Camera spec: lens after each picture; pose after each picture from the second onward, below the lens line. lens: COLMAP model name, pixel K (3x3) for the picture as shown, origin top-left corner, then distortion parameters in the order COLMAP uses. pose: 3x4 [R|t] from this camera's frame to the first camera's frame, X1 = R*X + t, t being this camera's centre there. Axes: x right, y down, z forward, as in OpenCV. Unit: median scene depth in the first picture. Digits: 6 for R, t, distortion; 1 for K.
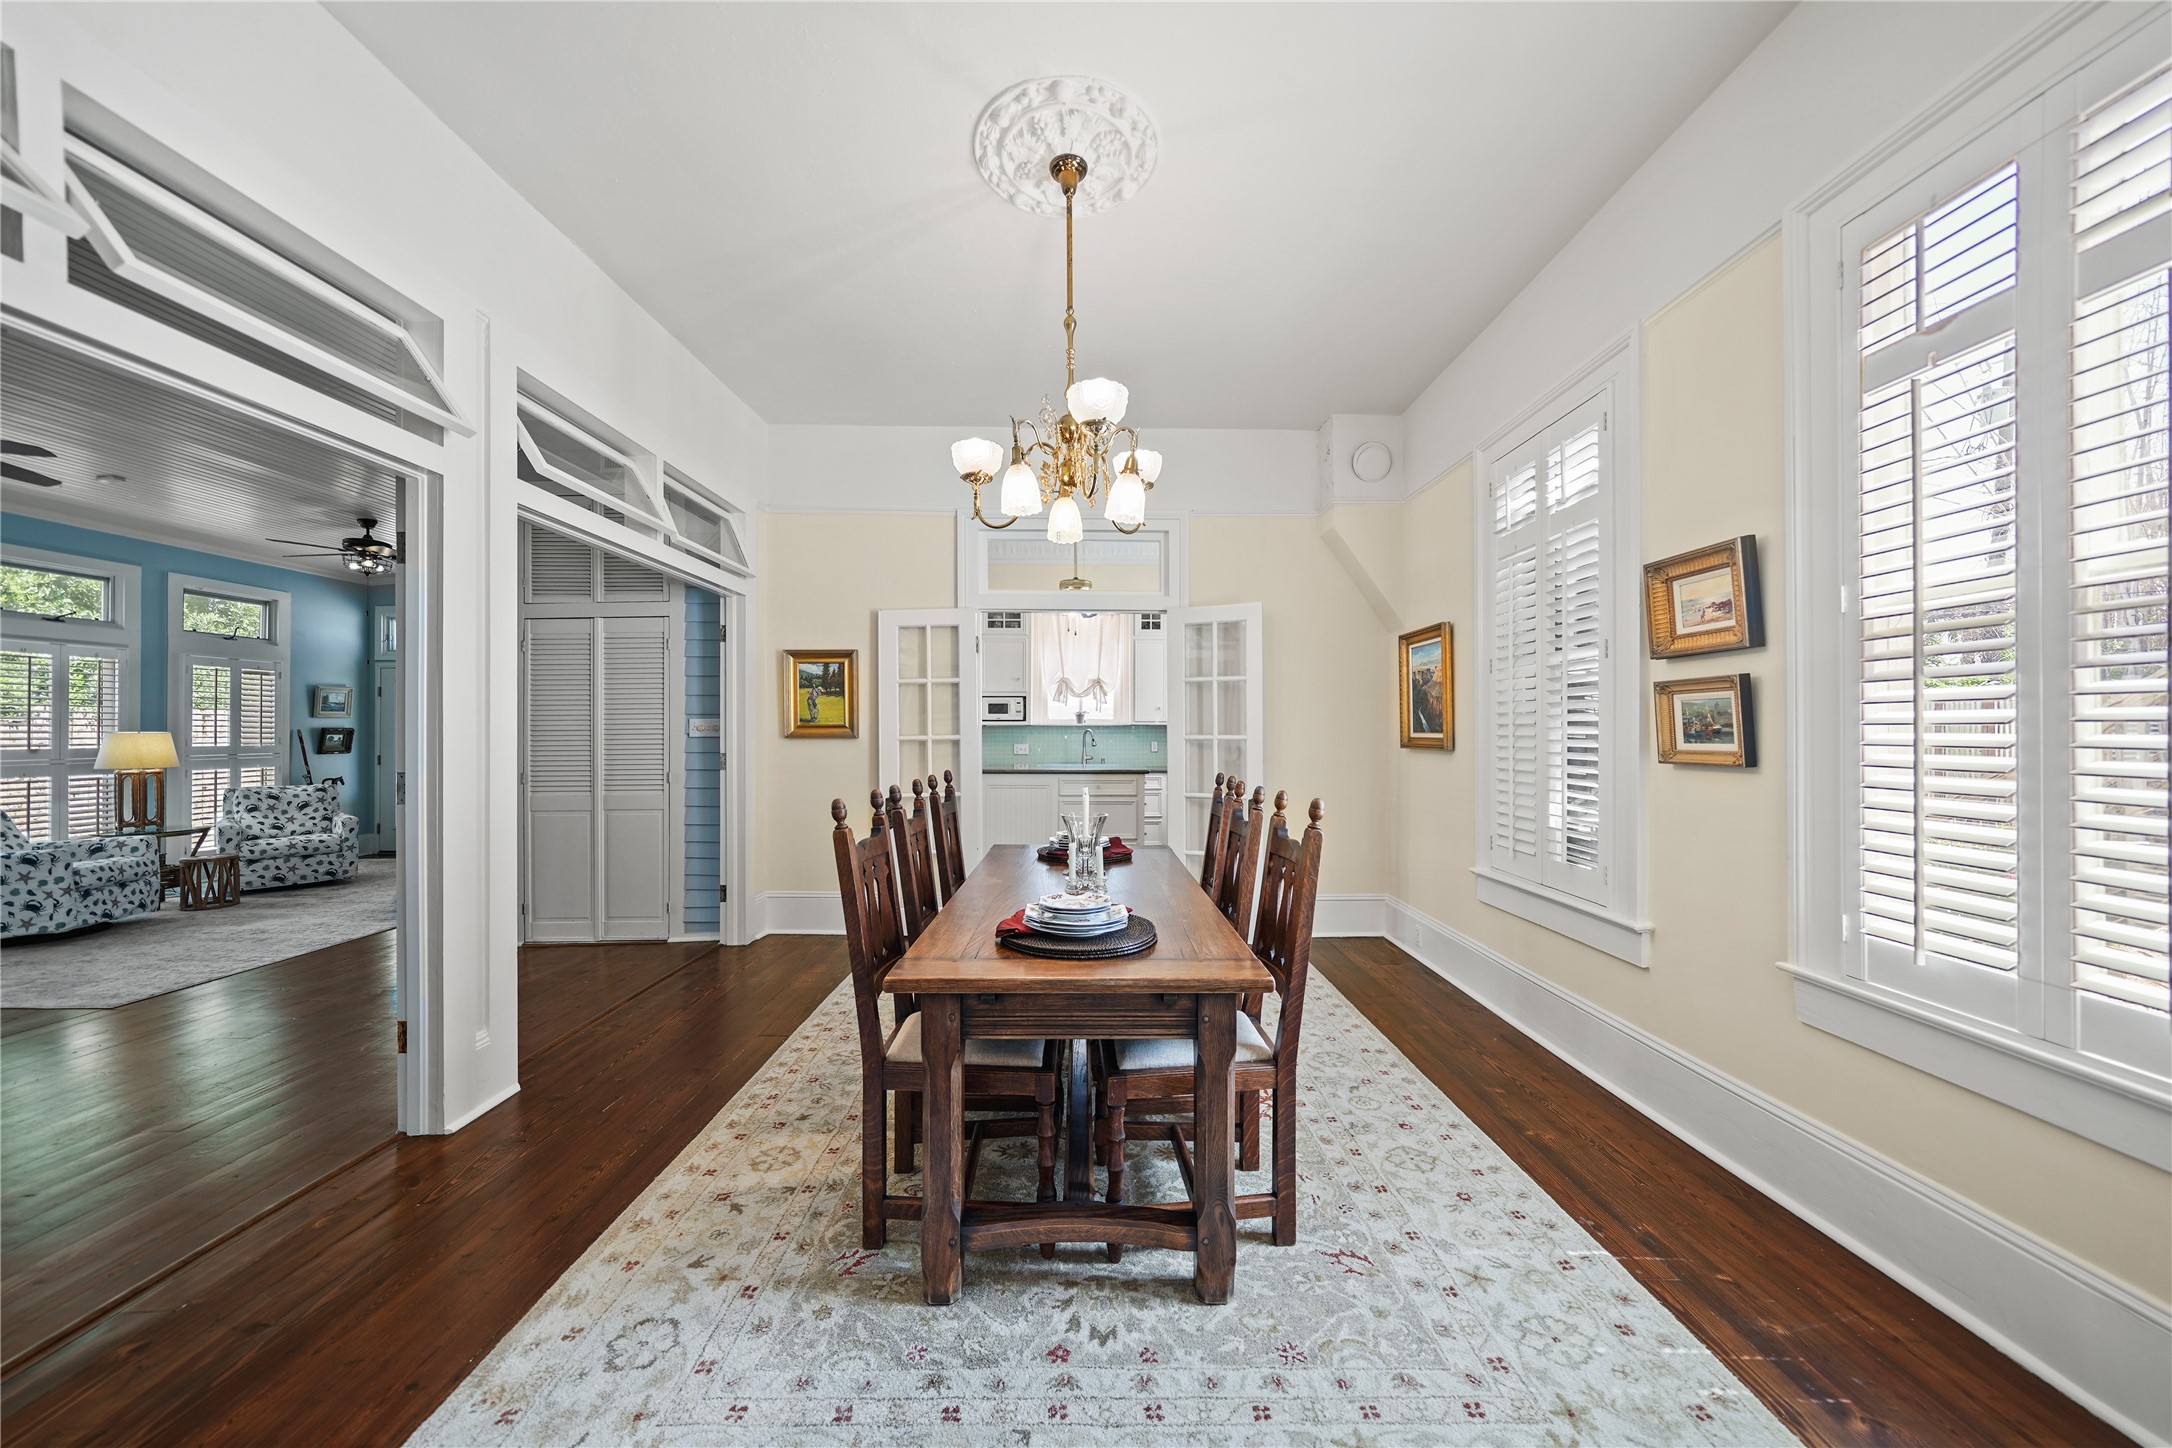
lens RADIAL K [[748.7, 0, 1092.6], [0, 748.7, 731.0], [0, 0, 1]] dist [-0.002700, 0.000851]
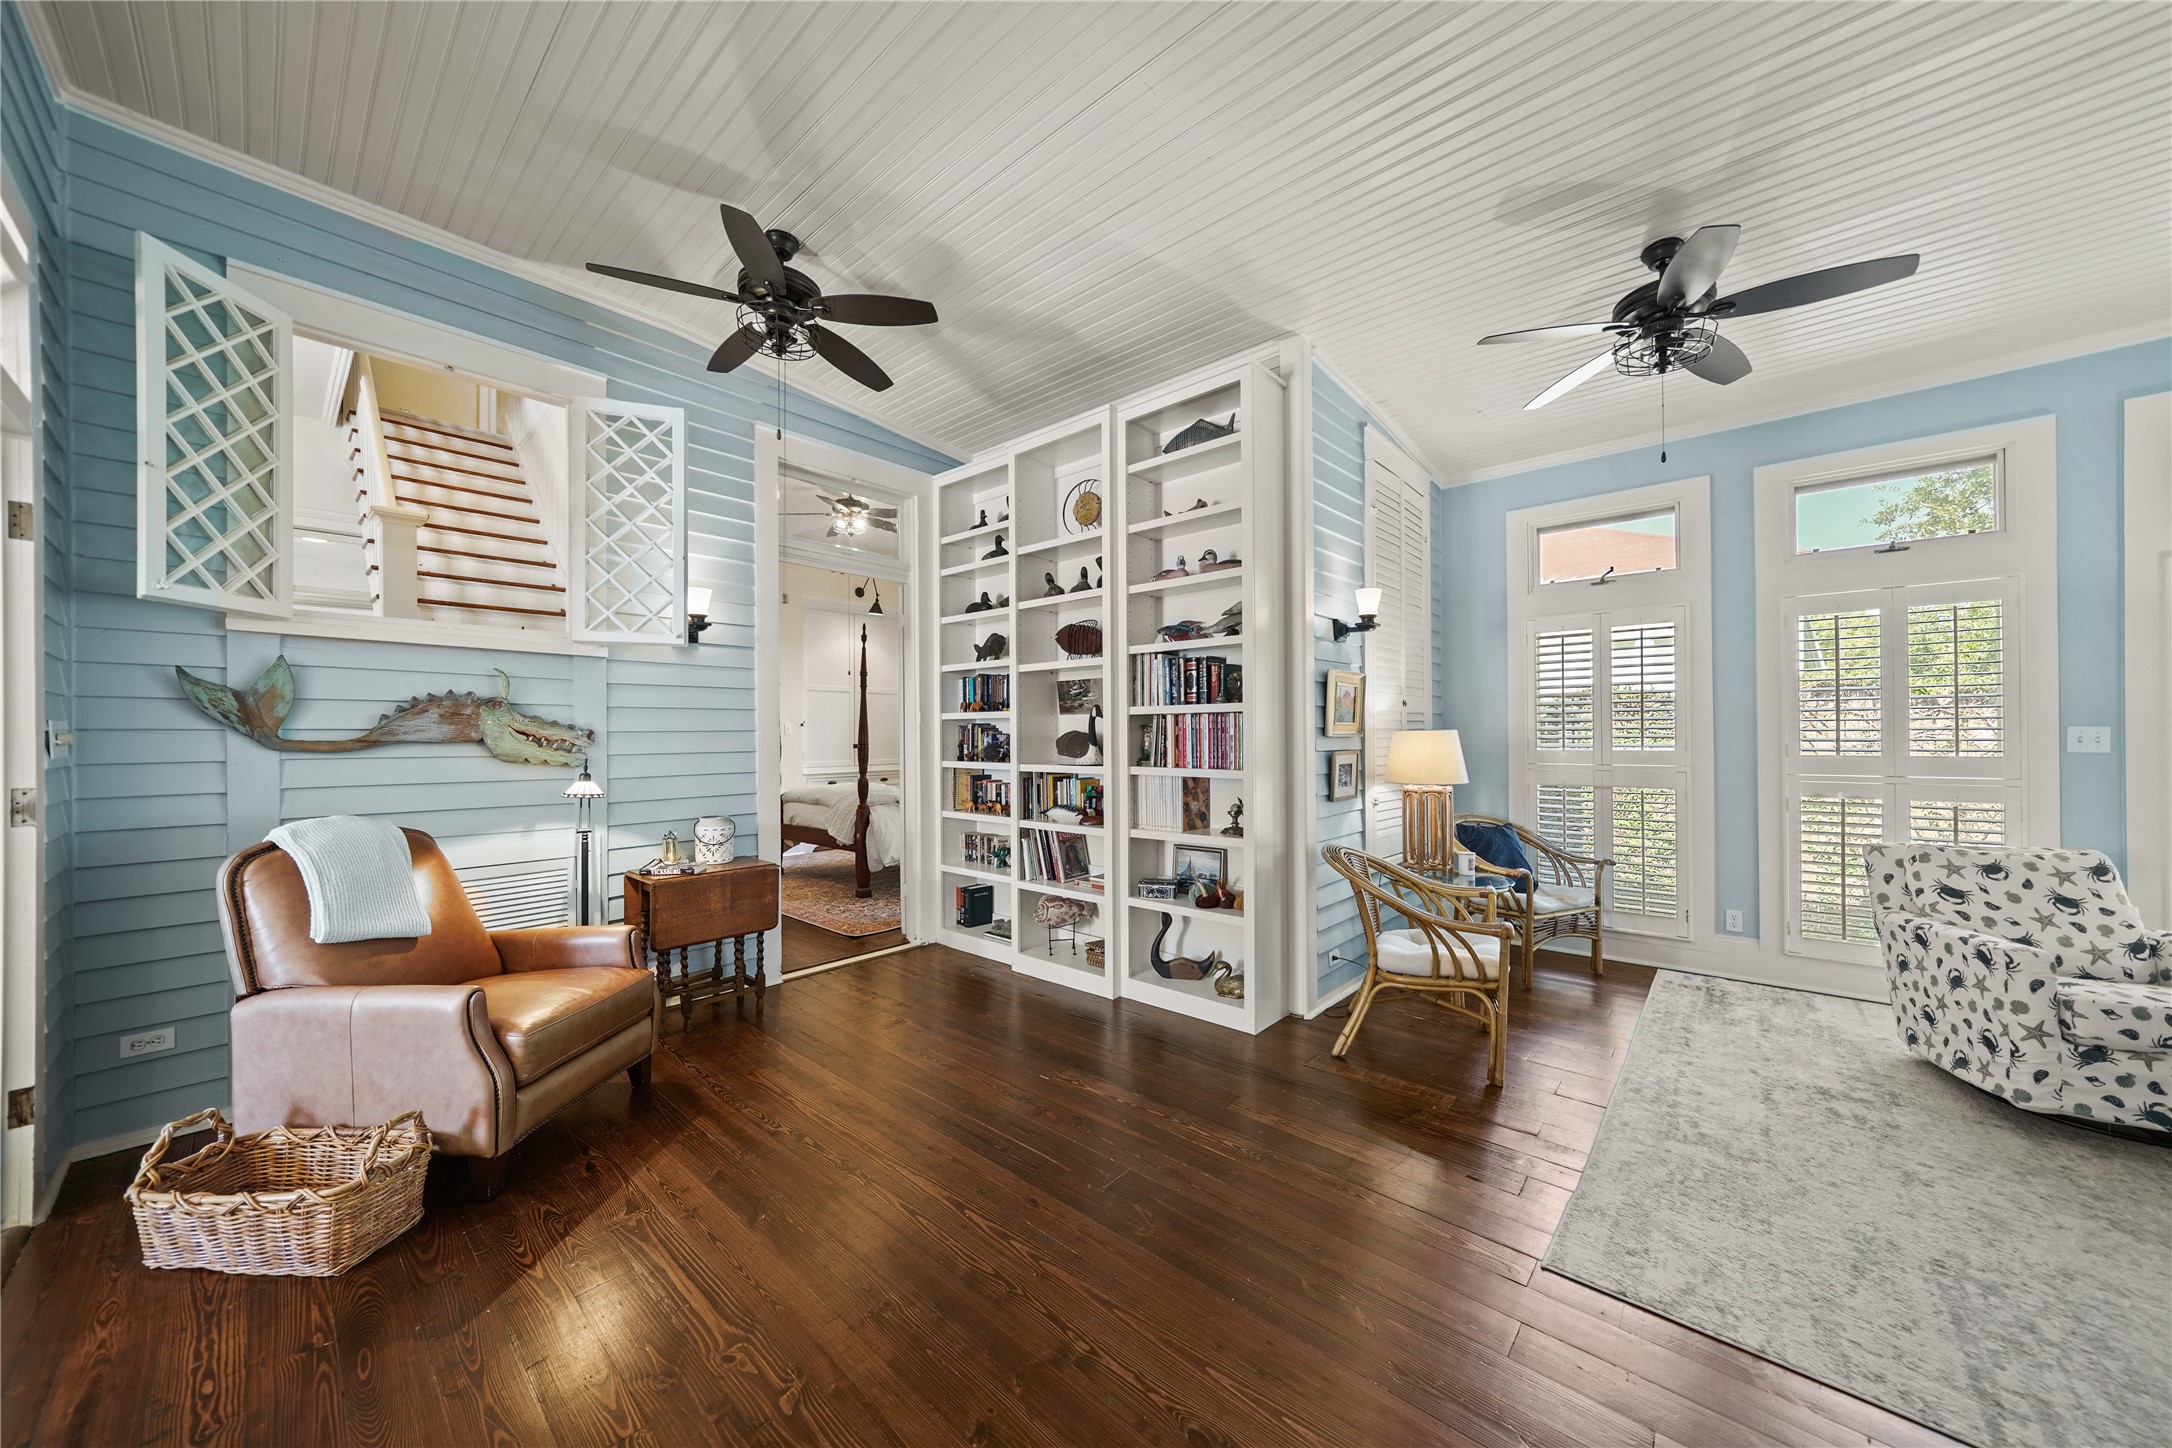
lens RADIAL K [[748.7, 0, 1086.8], [0, 748.7, 728.7], [0, 0, 1]] dist [-0.002700, 0.000851]
pose [[-0.670492, -0.002818, -0.741912, -0.410181], [0.005012, 0.999953, -0.008327, 0.003021], [0.741900, -0.009302, -0.670446, 0.645462]]
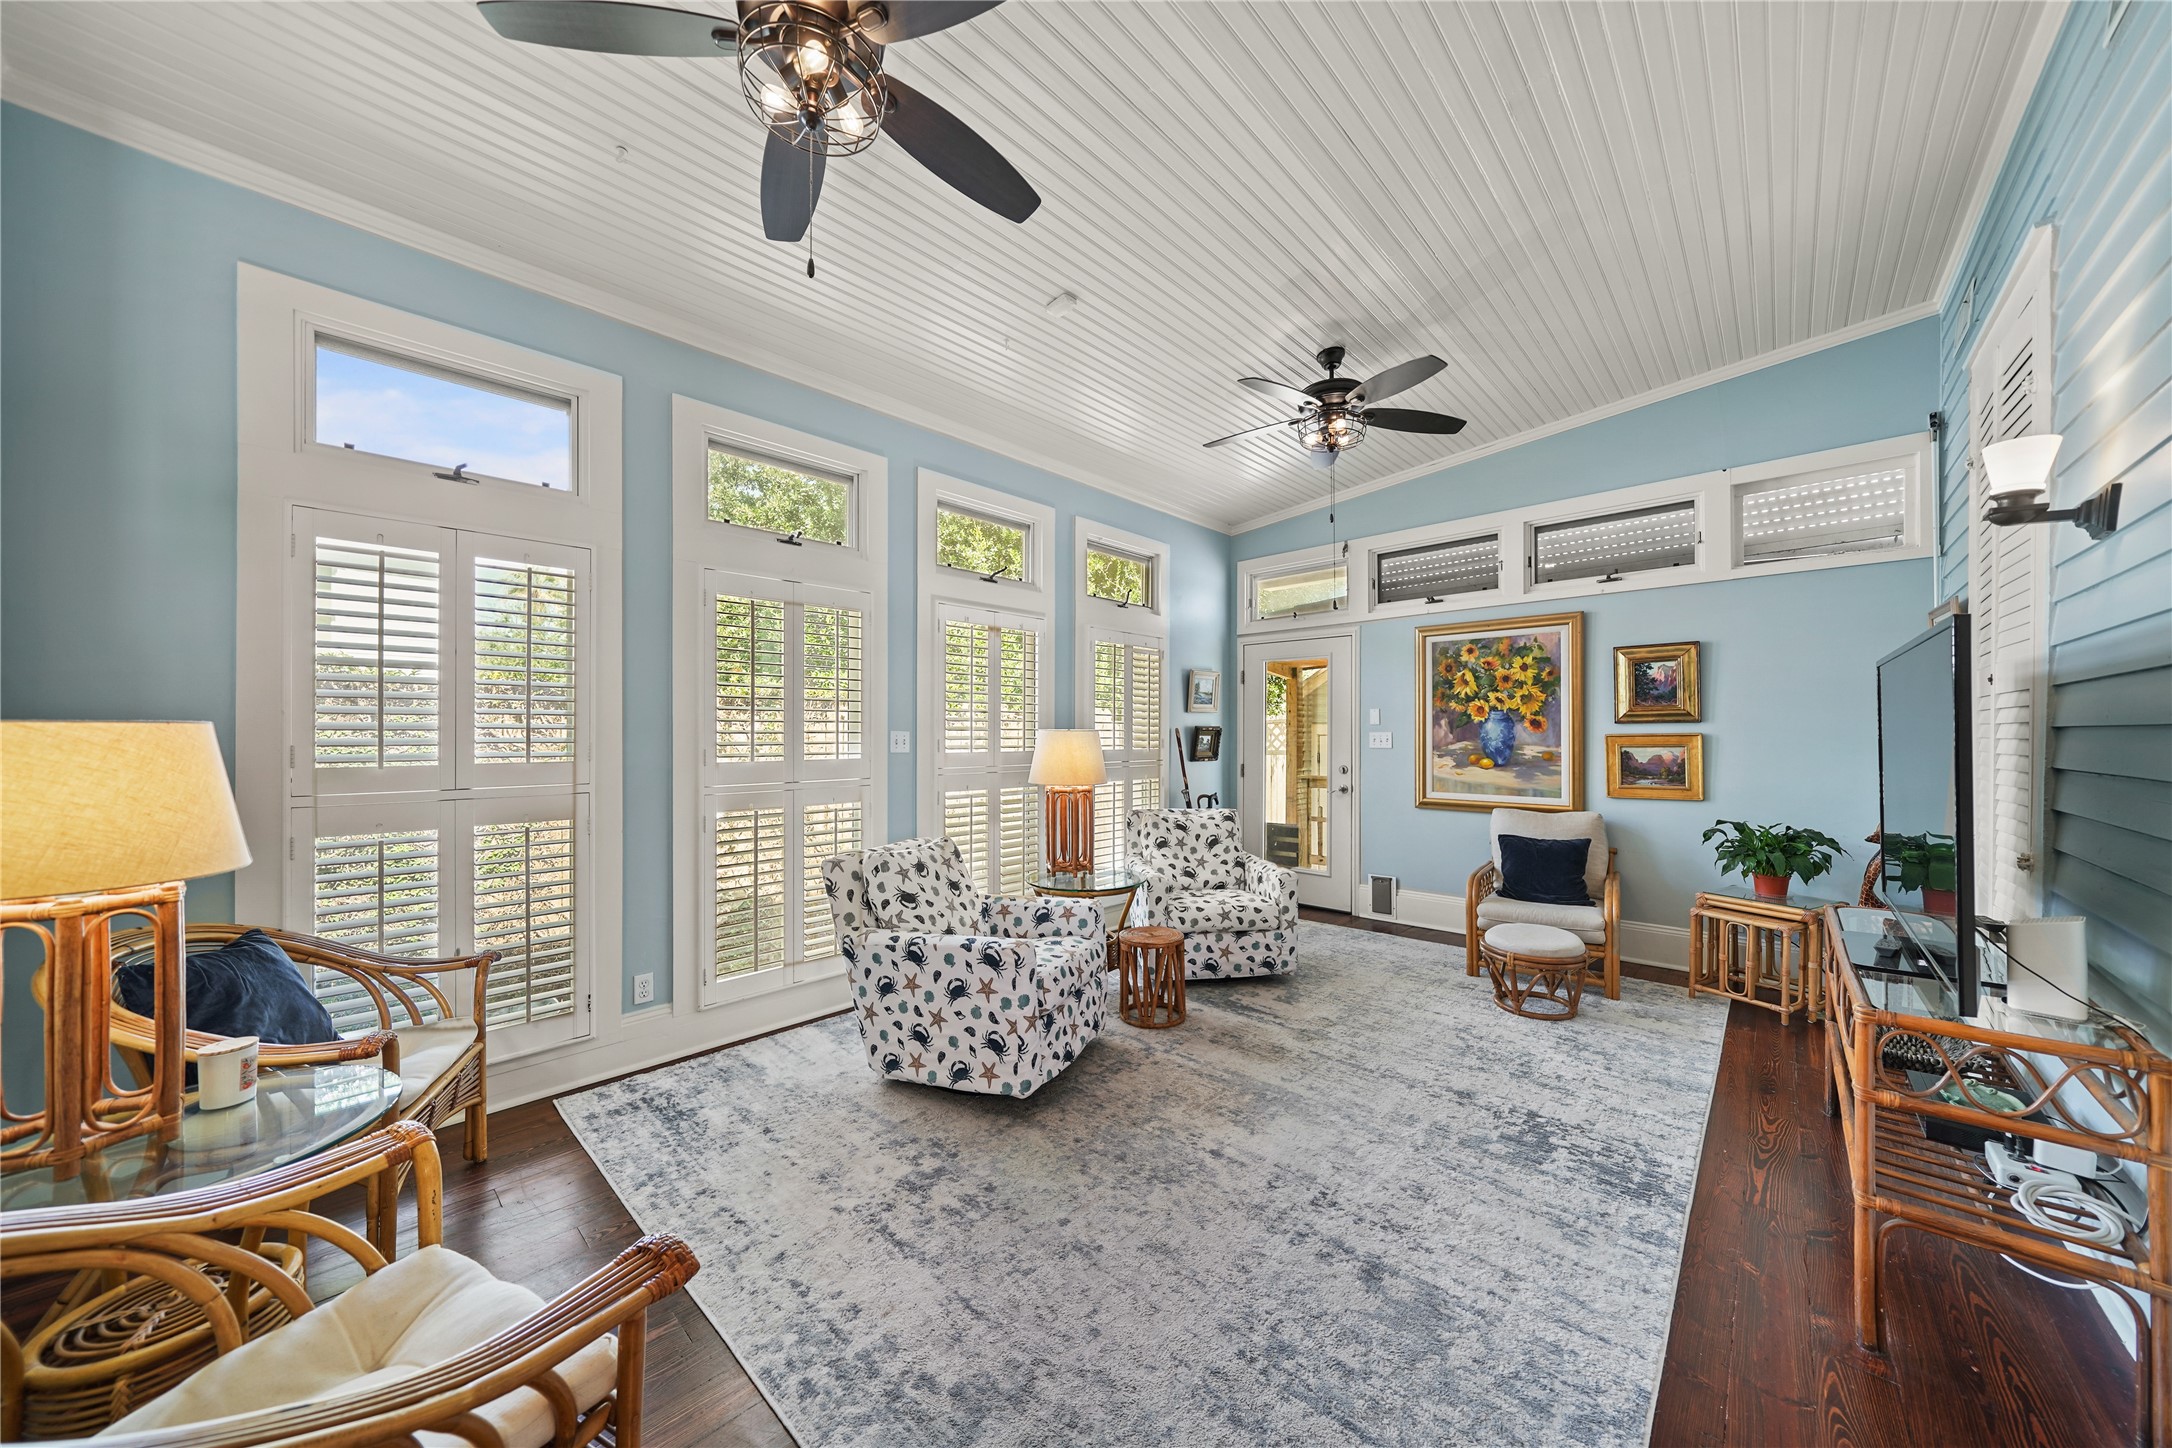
lens RADIAL K [[748.7, 0, 1094.9], [0, 748.7, 729.5], [0, 0, 1]] dist [-0.002700, 0.000851]
pose [[0.726427, -0.007099, -0.687207, -0.722173], [0.003398, 0.999972, -0.006738, 0.004340], [0.687235, 0.002559, 0.726430, 0.476089]]
